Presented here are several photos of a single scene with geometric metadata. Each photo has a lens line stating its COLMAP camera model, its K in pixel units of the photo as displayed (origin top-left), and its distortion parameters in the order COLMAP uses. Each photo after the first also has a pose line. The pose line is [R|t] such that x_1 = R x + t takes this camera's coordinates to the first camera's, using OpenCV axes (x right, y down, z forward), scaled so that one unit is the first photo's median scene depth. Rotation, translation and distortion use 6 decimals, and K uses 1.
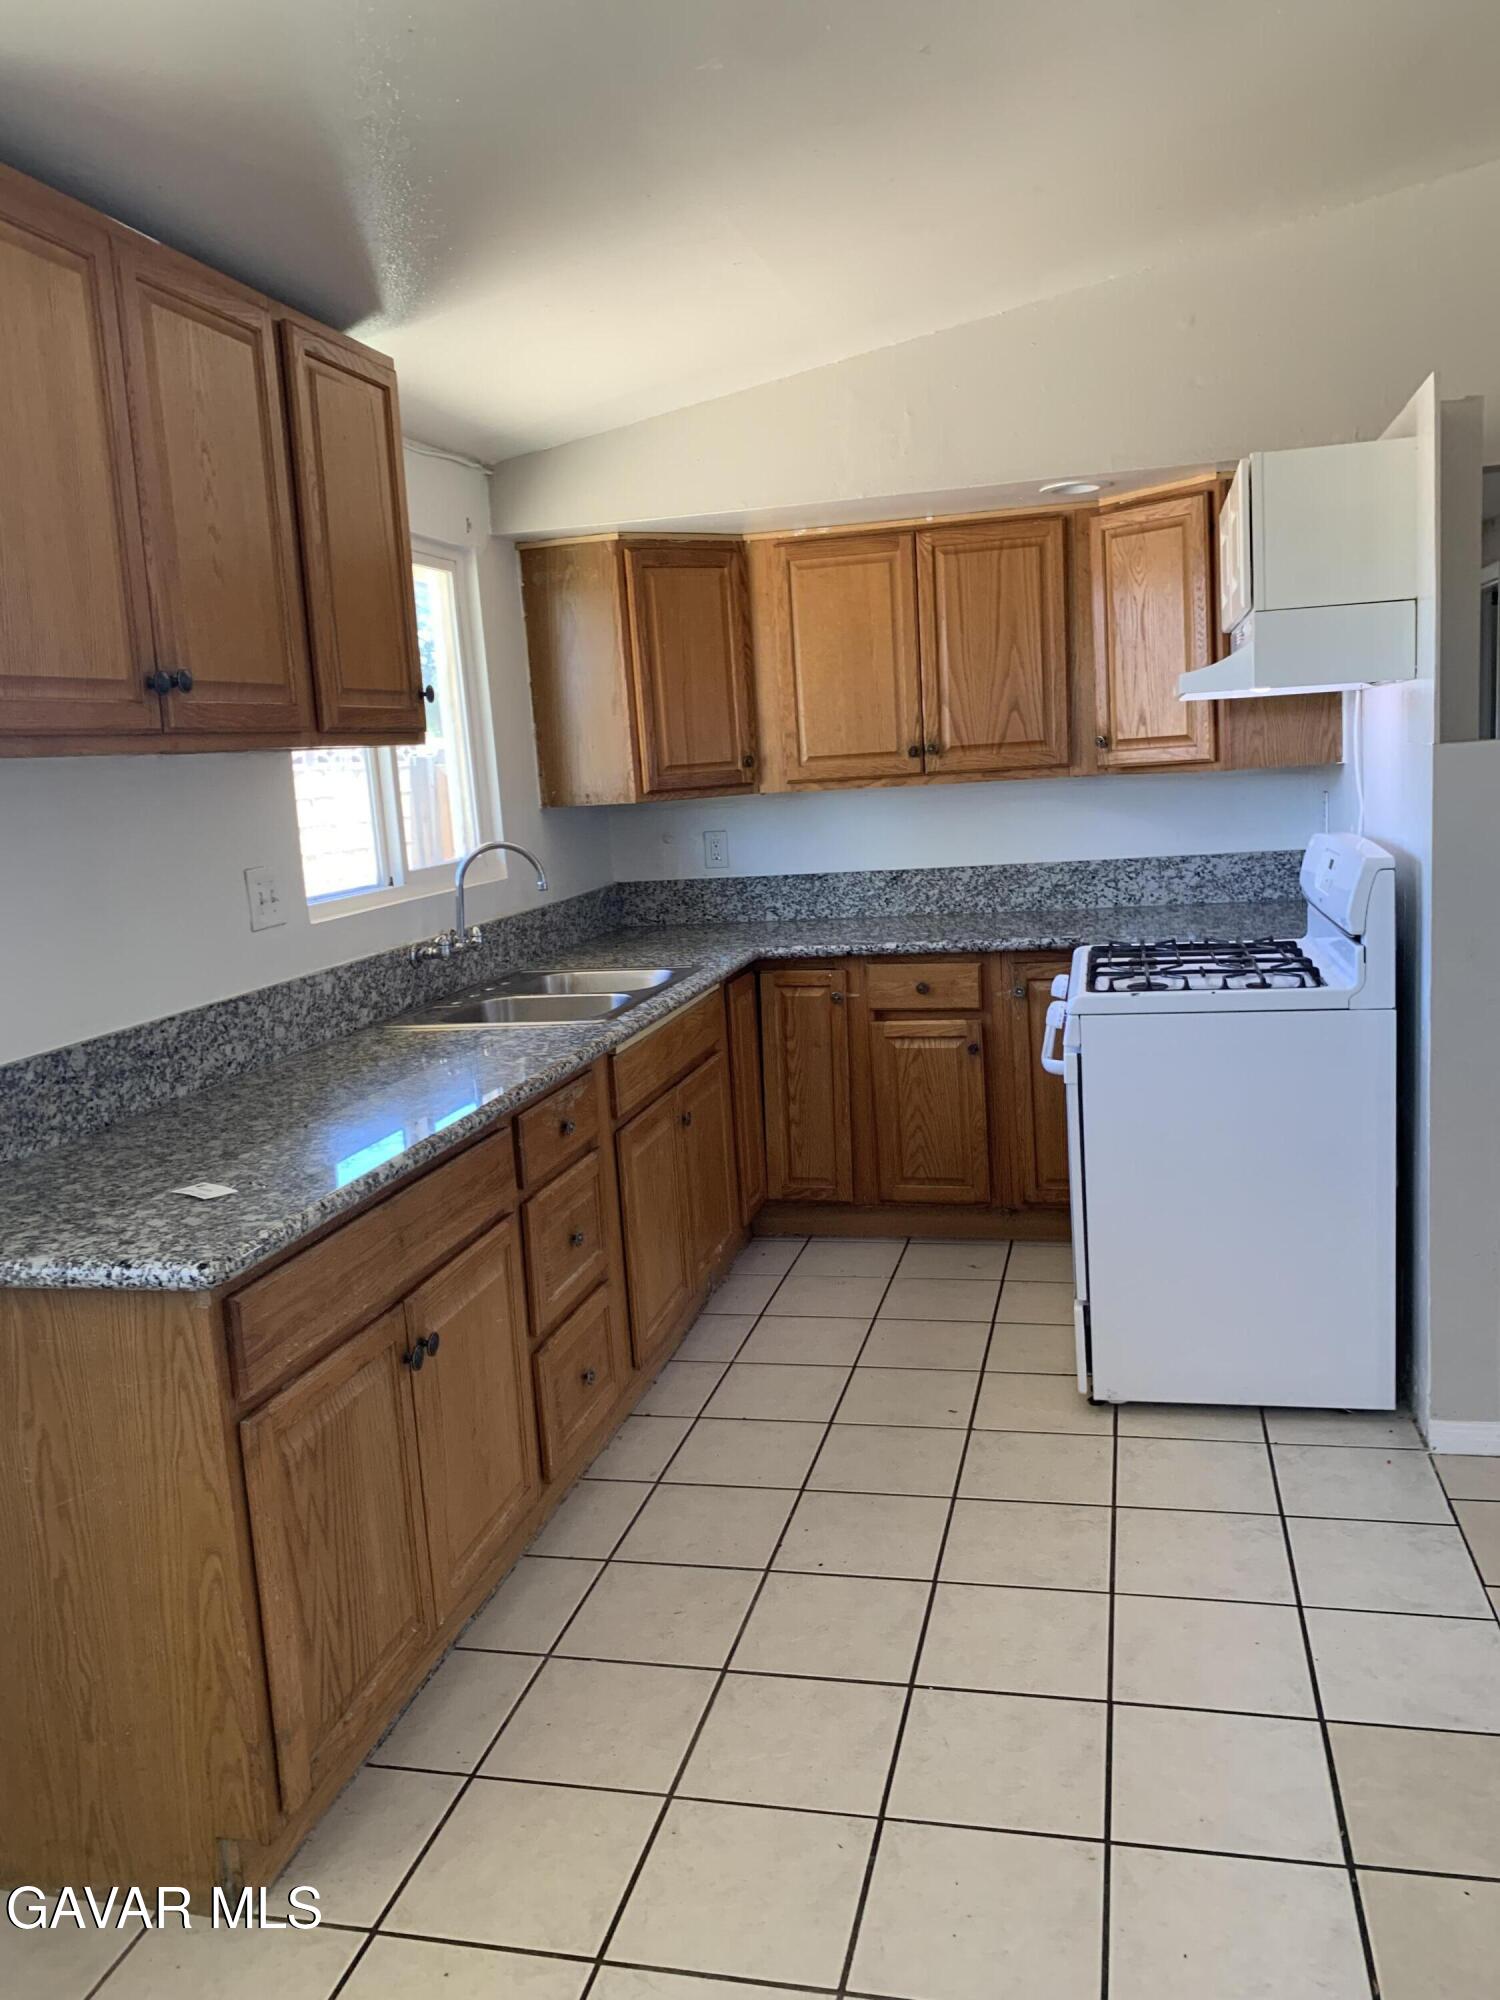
lens RADIAL K [[1527.8, 0, 752.9], [0, 1527.8, 989.3], [0, 0, 1]] dist [0.156370, -0.391978]
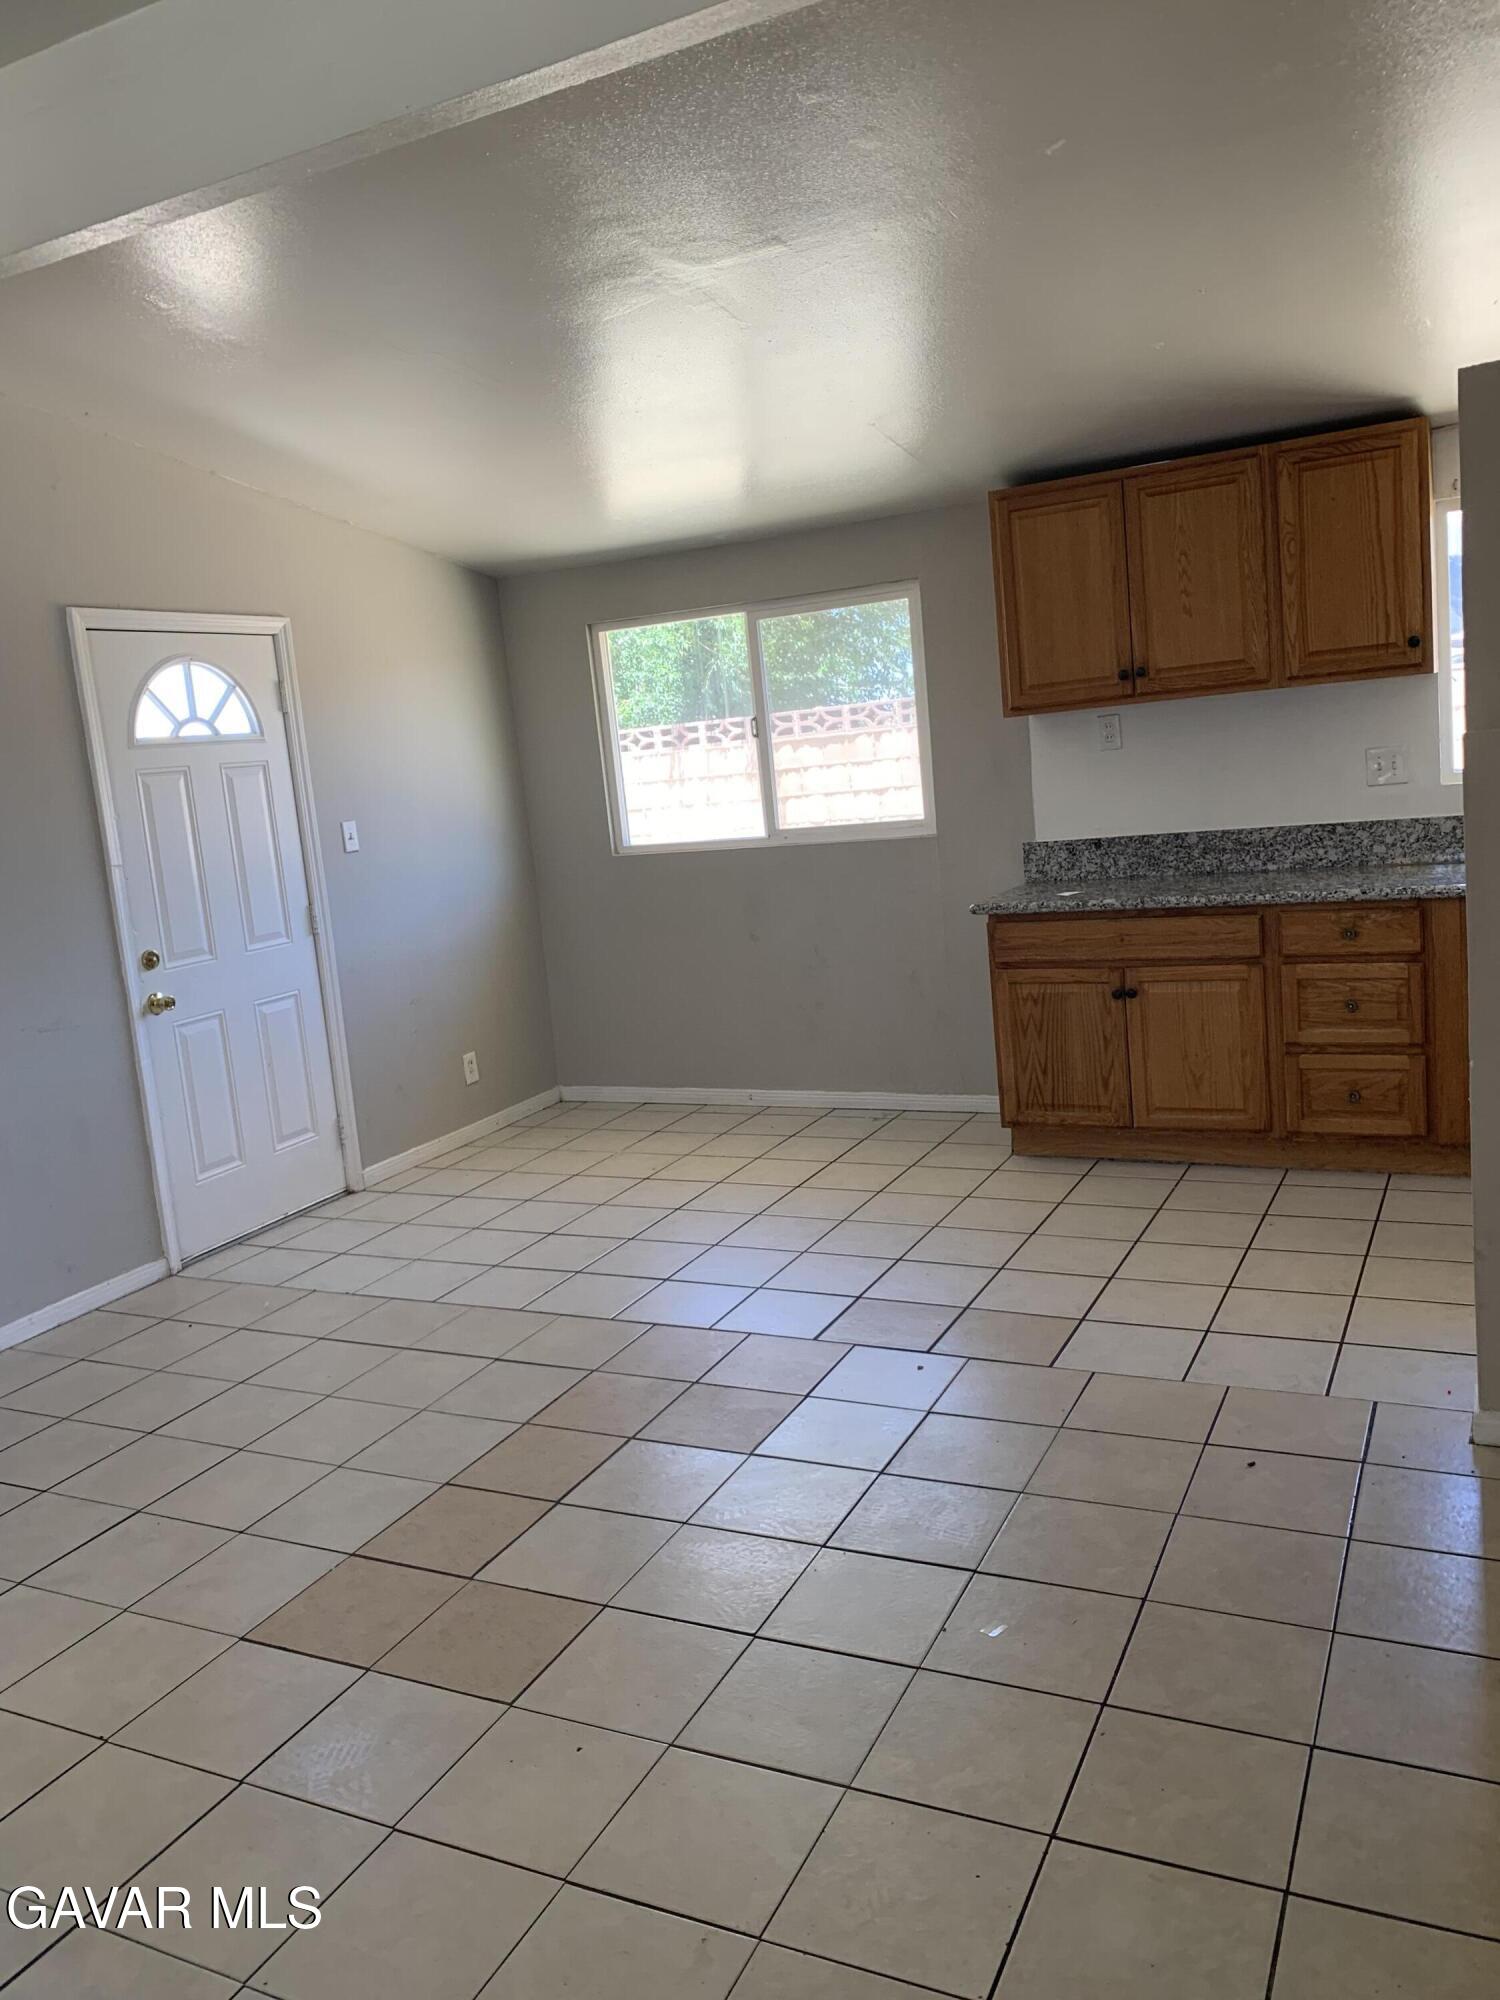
lens RADIAL K [[1527.8, 0, 752.9], [0, 1527.8, 989.3], [0, 0, 1]] dist [0.156370, -0.391978]
pose [[-0.215544, 0.231761, -0.948592, 1.670527], [-0.043016, 0.968230, 0.246333, -0.238796], [0.975546, 0.093900, -0.198727, 0.802638]]
